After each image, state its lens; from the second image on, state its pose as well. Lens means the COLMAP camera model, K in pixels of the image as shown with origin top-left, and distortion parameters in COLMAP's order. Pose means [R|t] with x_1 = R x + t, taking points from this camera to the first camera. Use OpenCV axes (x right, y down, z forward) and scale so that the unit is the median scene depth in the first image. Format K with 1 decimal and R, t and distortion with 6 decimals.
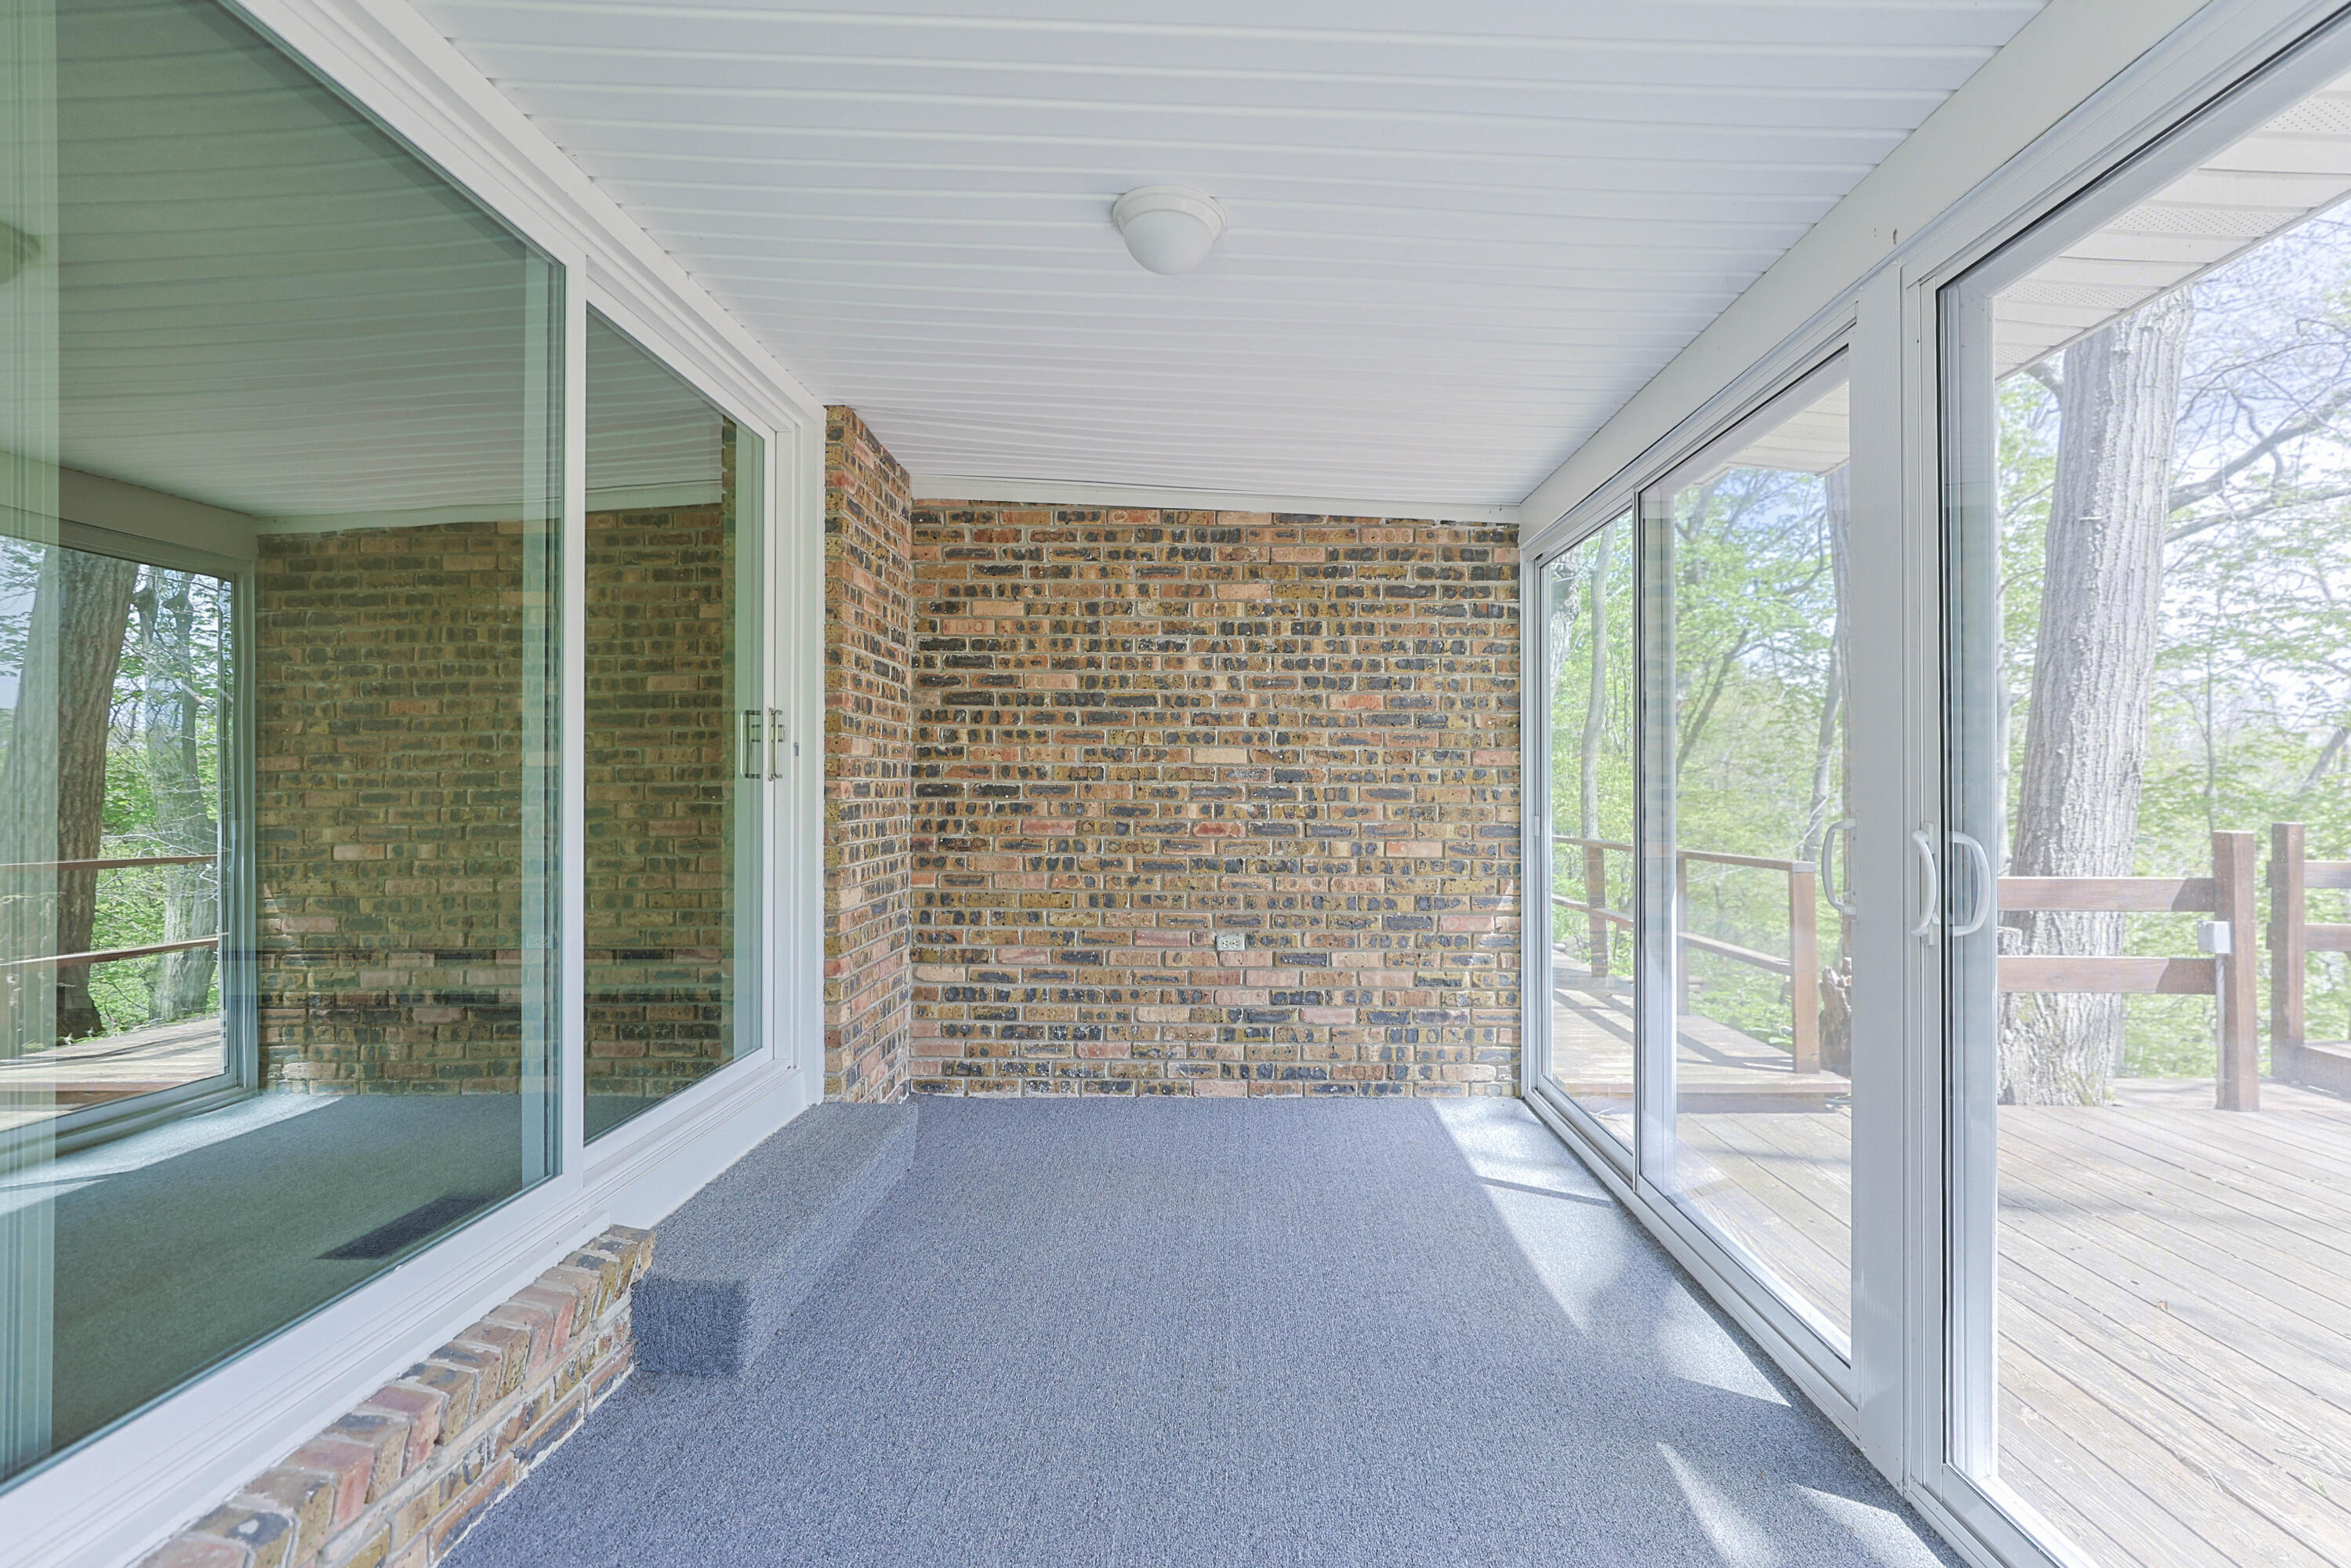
lens RADIAL K [[1108.2, 0, 1175.5], [0, 1108.2, 784.0], [0, 0, 1]] dist [-0.005645, -0.000806]
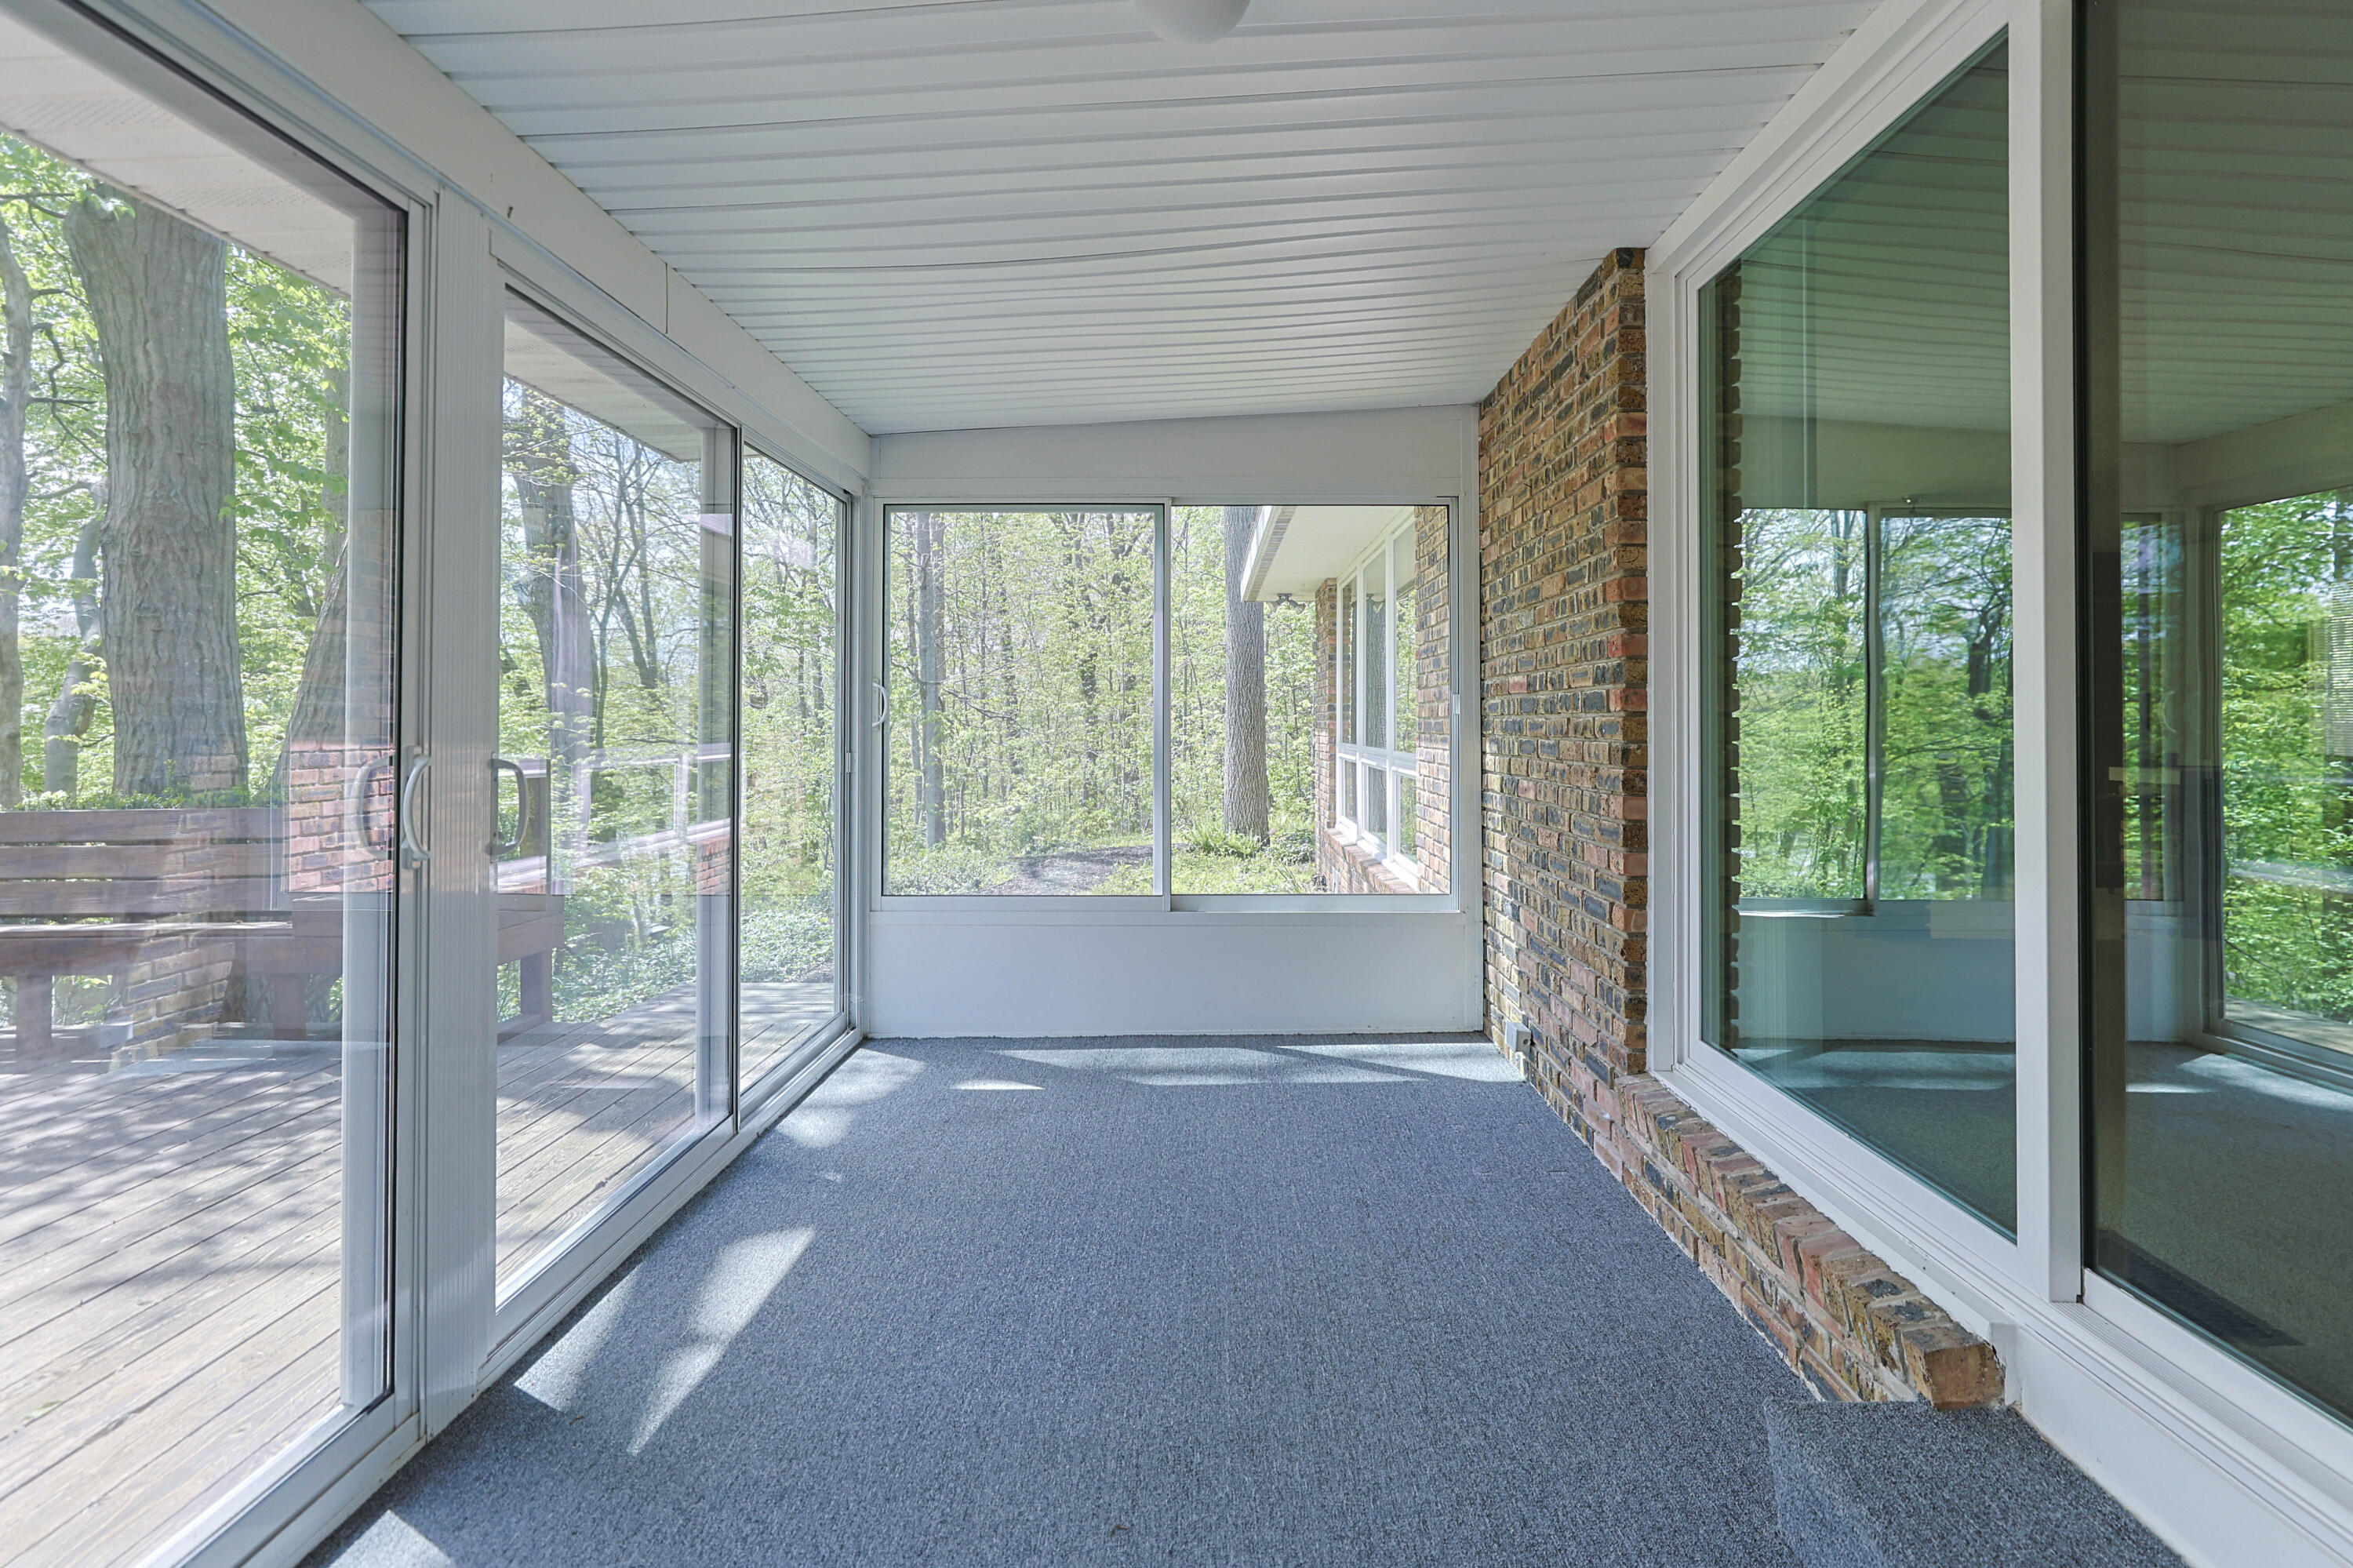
lens RADIAL K [[1109.1, 0, 1176.5], [0, 1109.1, 784.0], [0, 0, 1]] dist [-0.005645, -0.000806]
pose [[-0.999812, -0.001615, -0.019308, 0.022965], [-0.002638, 0.998588, 0.053059, 0.011892], [0.019195, 0.053100, -0.998405, 2.167580]]
